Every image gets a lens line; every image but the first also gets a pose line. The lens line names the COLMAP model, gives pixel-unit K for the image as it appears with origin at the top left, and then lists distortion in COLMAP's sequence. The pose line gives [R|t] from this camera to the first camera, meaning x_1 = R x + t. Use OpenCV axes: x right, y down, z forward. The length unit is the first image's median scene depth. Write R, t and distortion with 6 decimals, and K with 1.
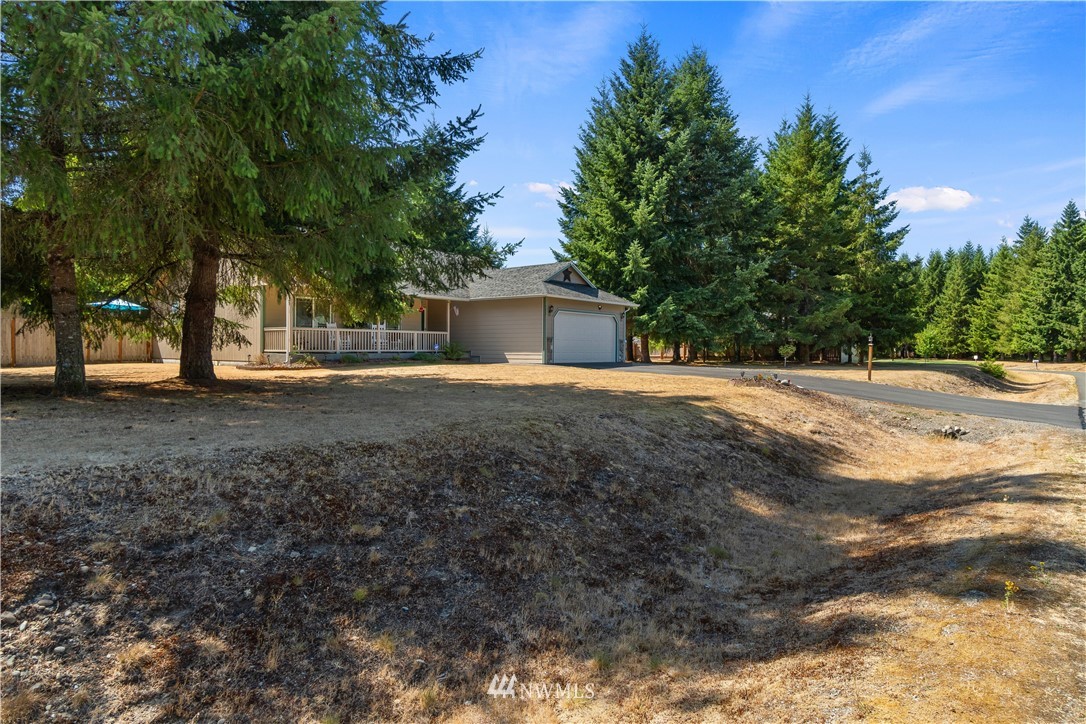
lens RADIAL K [[664.3, 0, 537.1], [0, 664.3, 353.3], [0, 0, 1]] dist [0.006294, -0.000796]
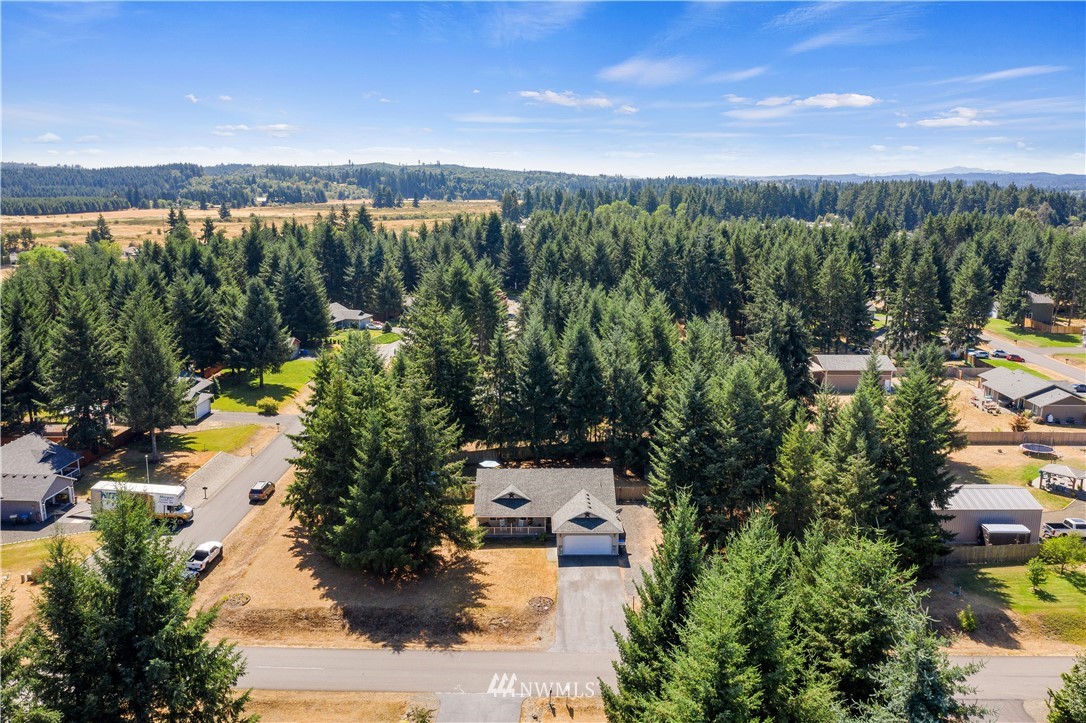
lens RADIAL K [[858.4, 0, 535.2], [0, 858.4, 360.9], [0, 0, 1]] dist [-0.028552, 0.005445]
pose [[0.629164, 0.153872, -0.761890, 1.755539], [-0.000141, 0.980232, 0.197852, -1.020978], [0.777272, -0.124374, 0.616749, -0.754828]]
